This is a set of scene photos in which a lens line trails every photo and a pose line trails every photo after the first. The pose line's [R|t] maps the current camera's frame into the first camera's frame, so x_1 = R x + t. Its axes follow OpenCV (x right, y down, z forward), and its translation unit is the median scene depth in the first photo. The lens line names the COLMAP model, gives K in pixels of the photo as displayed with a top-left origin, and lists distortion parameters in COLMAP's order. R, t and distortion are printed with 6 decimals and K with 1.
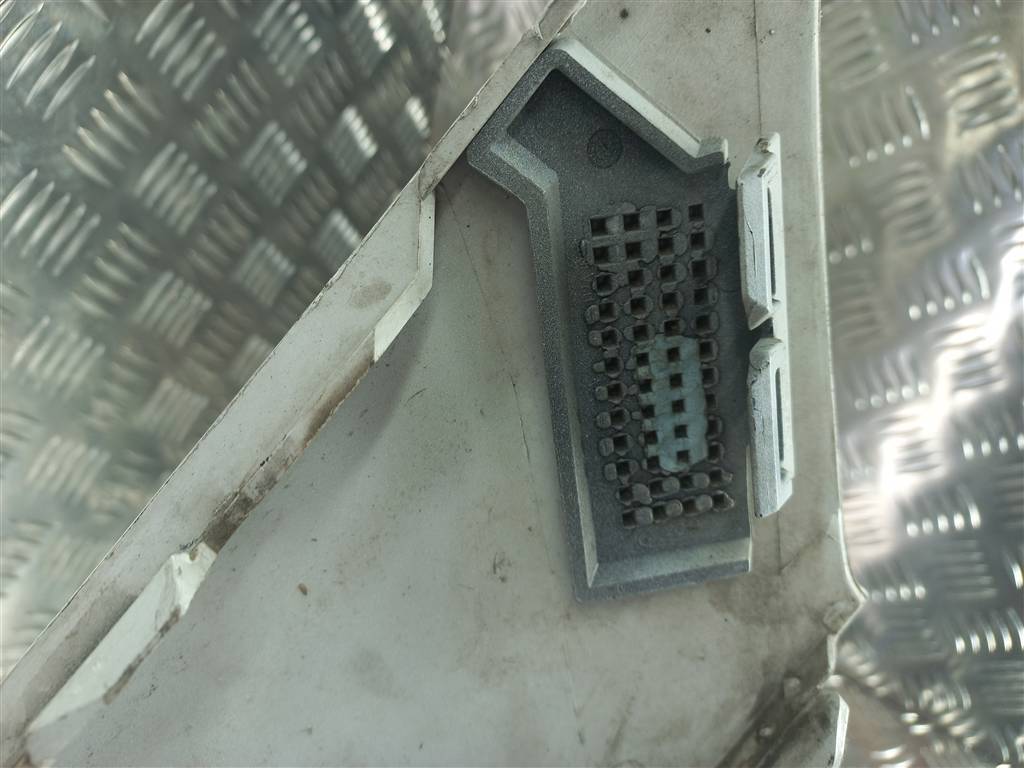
lens RADIAL K [[767.9, 0, 507.8], [0, 767.9, 379.8], [0, 0, 1]] dist [-0.012675, -0.026991]
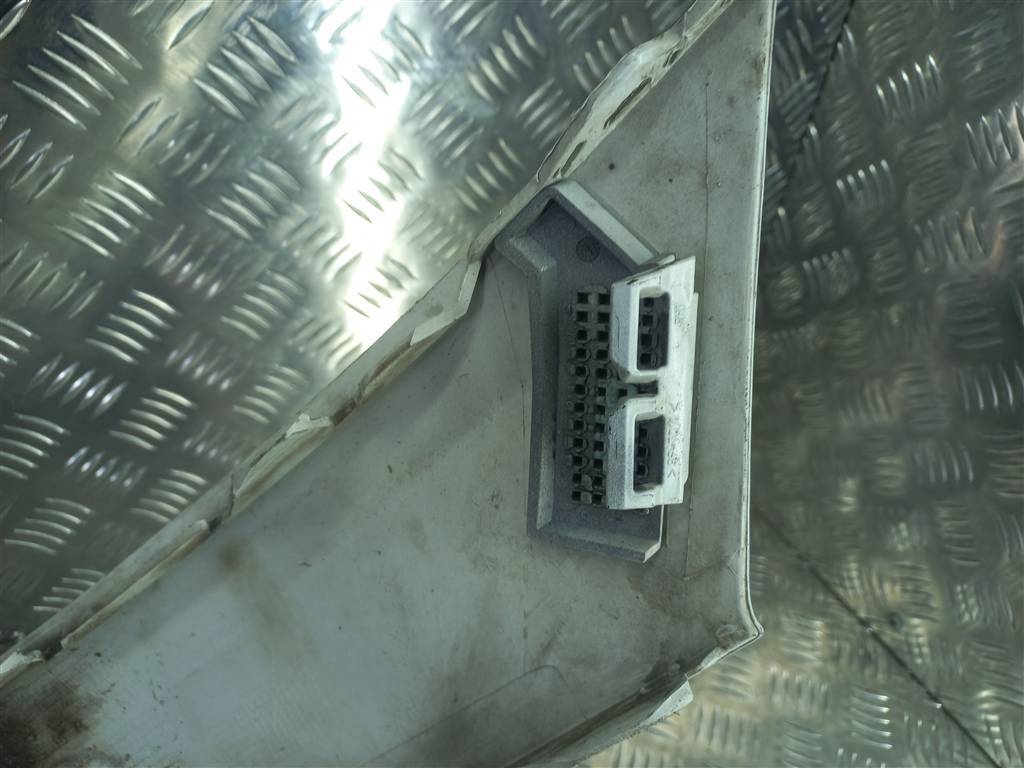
lens RADIAL K [[767.9, 0, 514.1], [0, 767.9, 386.8], [0, 0, 1]] dist [-0.012675, -0.026991]
pose [[0.804555, 0.243342, -0.541735, 0.831233], [-0.254588, 0.965452, 0.055572, -0.074212], [0.536542, 0.093208, 0.838710, -0.324098]]
